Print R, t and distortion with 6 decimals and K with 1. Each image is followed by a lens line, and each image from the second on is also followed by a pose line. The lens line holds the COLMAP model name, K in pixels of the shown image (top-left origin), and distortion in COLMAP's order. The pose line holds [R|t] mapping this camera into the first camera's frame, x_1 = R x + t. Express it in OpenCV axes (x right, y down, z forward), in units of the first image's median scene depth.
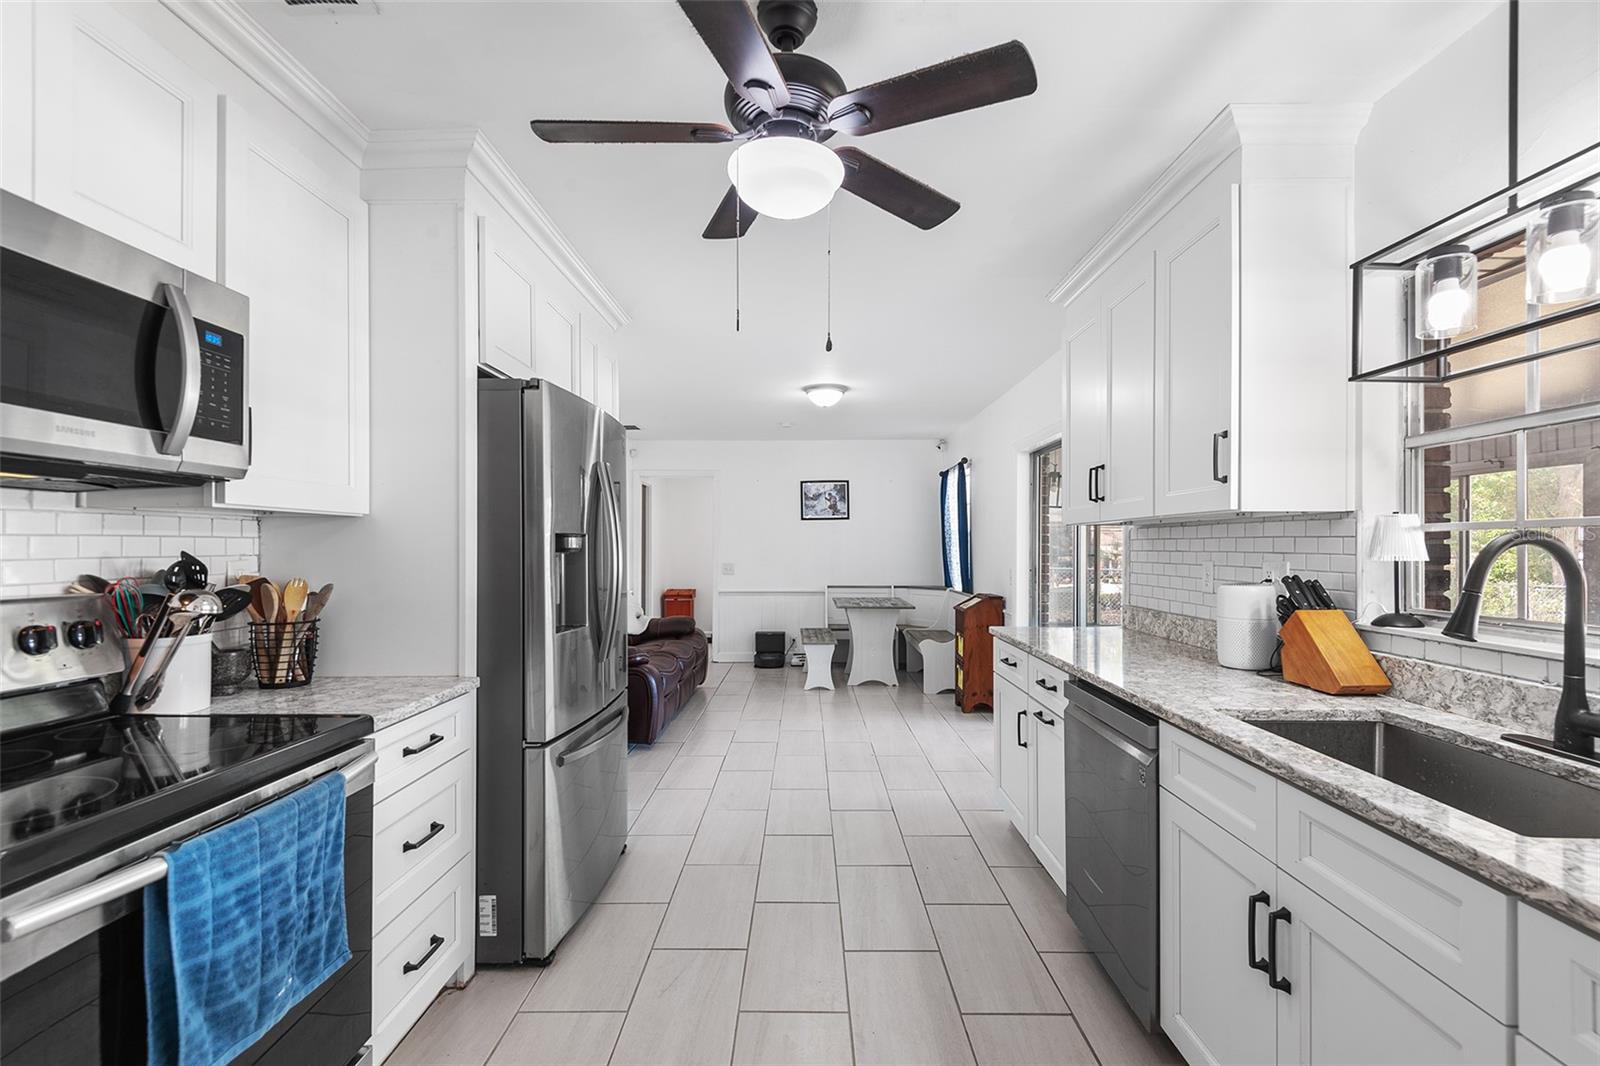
lens RADIAL K [[737.3, 0, 803.6], [0, 737.3, 545.6], [0, 0, 1]] dist [0.041503, -0.022785]
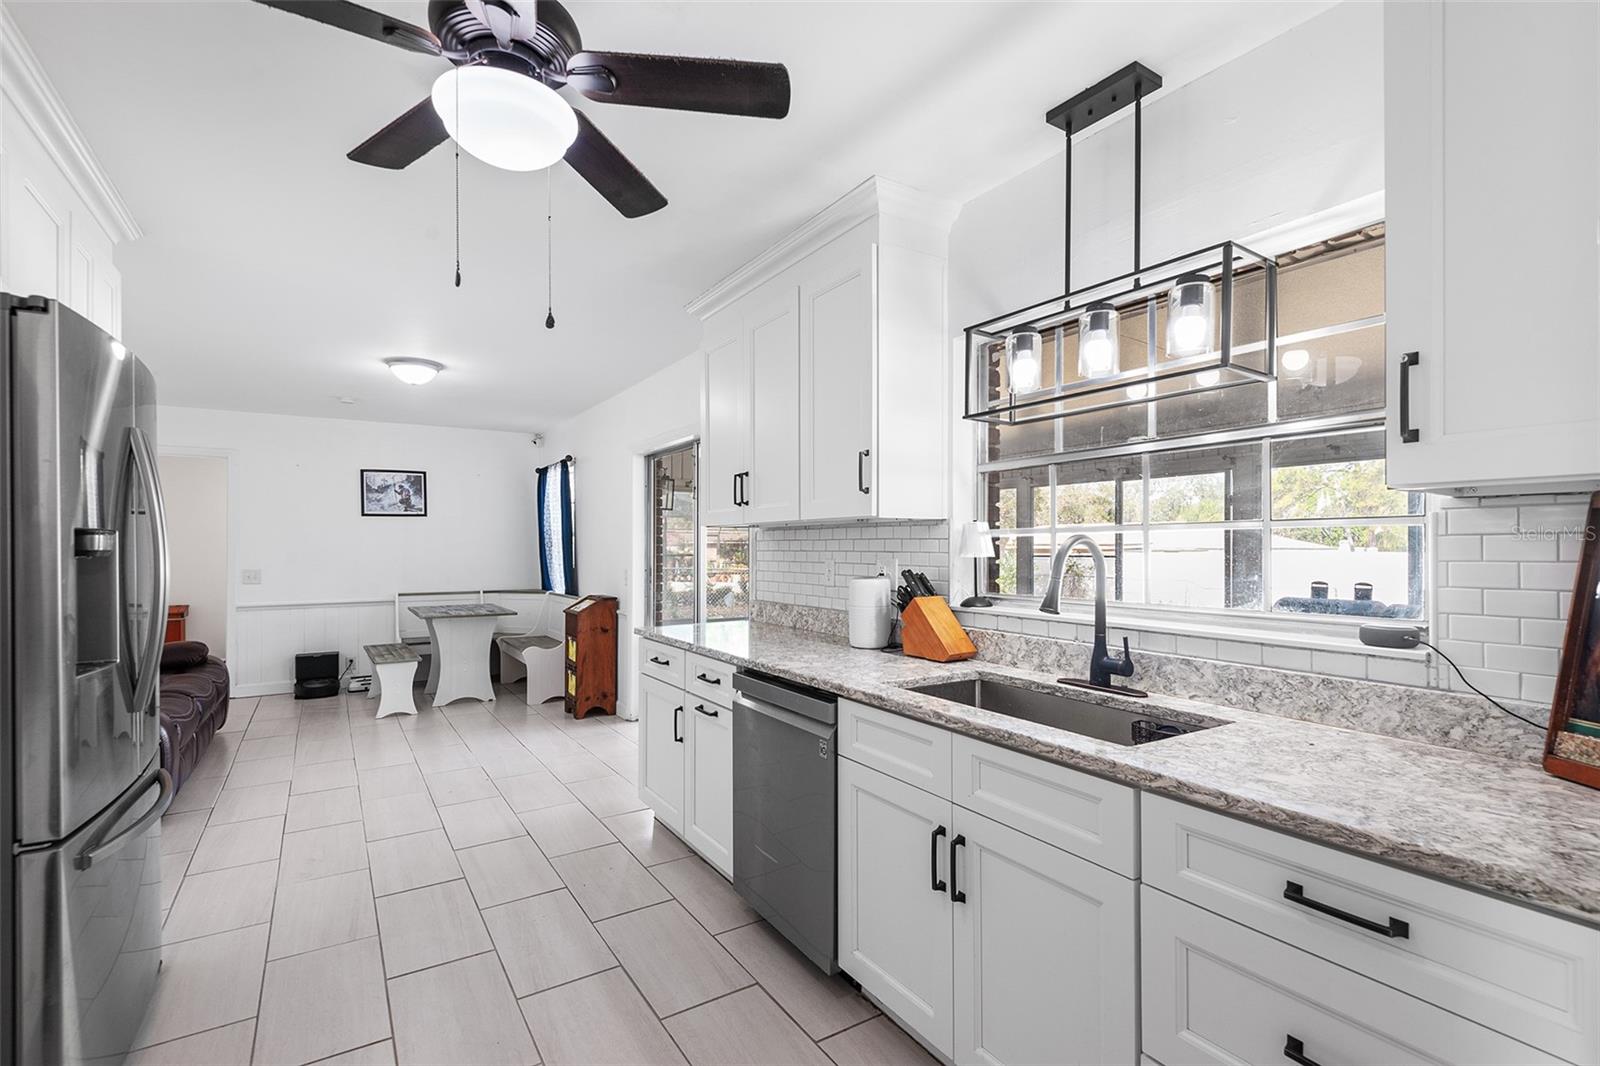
lens RADIAL K [[737.3, 0, 803.6], [0, 737.3, 545.6], [0, 0, 1]] dist [0.041503, -0.022785]
pose [[0.838449, -0.000914, 0.544980, -0.153424], [0.001514, 0.999999, -0.000651, 0.000292], [-0.544978, 0.001371, 0.838449, 0.061698]]
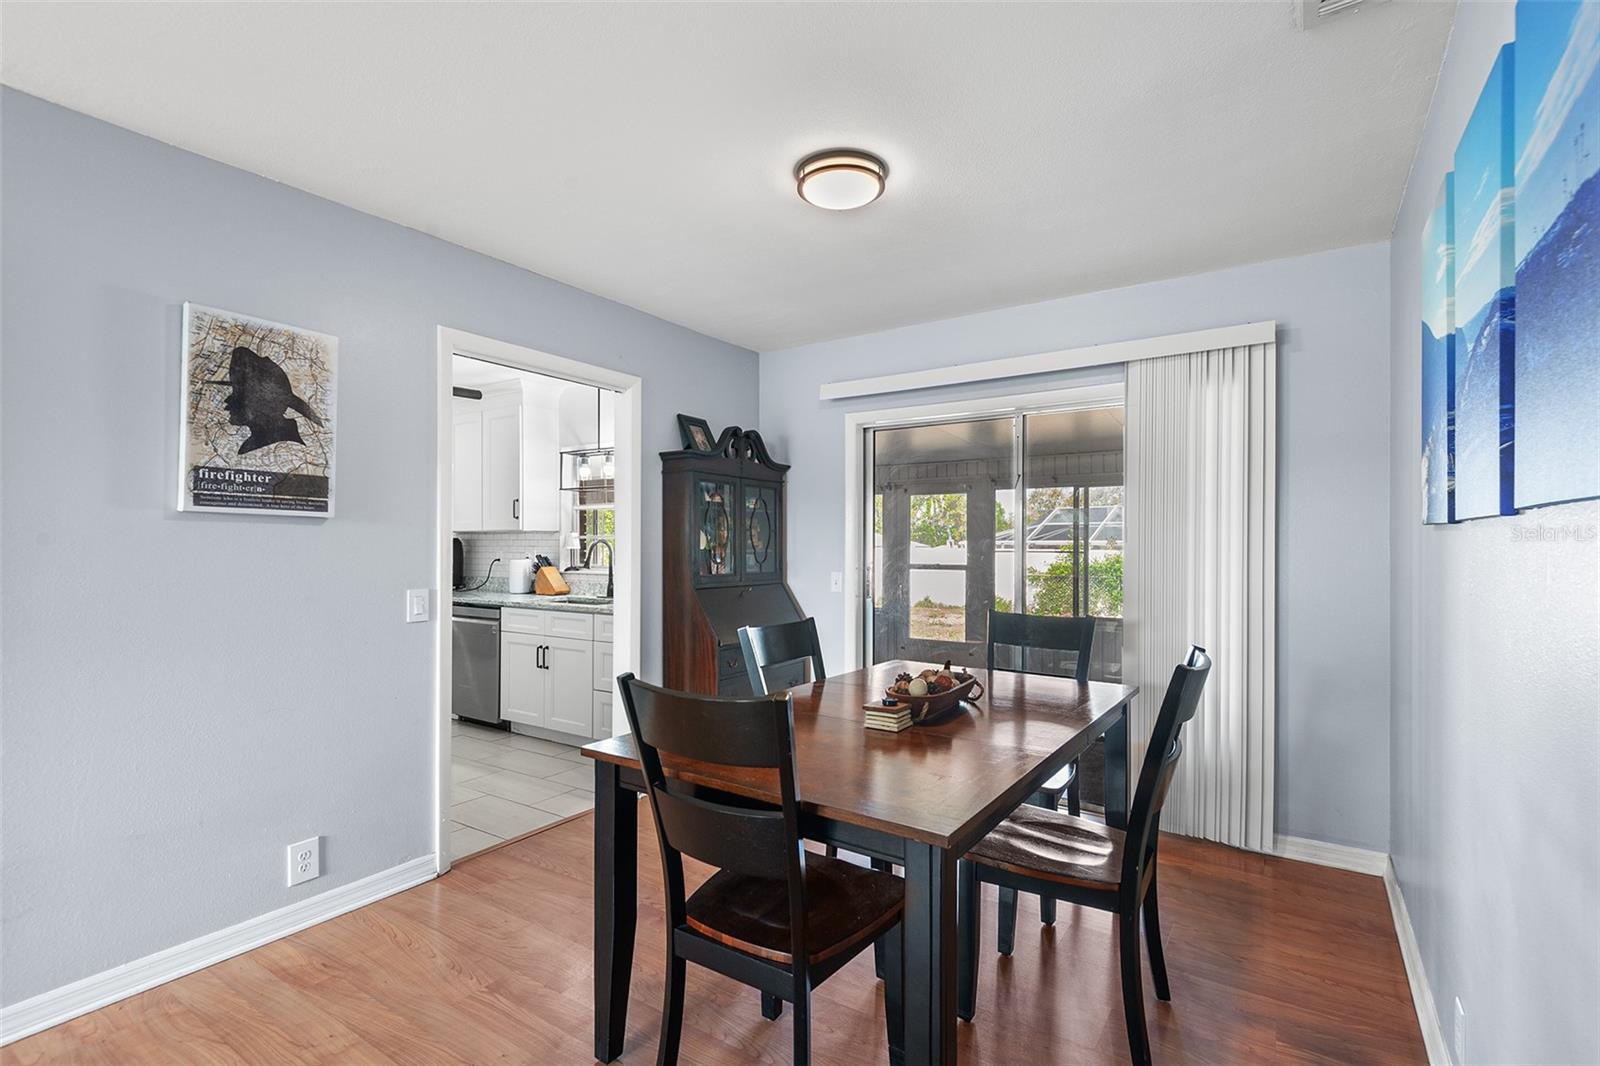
lens RADIAL K [[750.0, 0, 804.3], [0, 750.0, 540.2], [0, 0, 1]] dist [0.046332, -0.024504]
pose [[0.554031, 0.003963, 0.832486, -0.987534], [-0.000008, 0.999989, -0.004755, 0.001657], [-0.832496, 0.002628, 0.554025, -1.185902]]
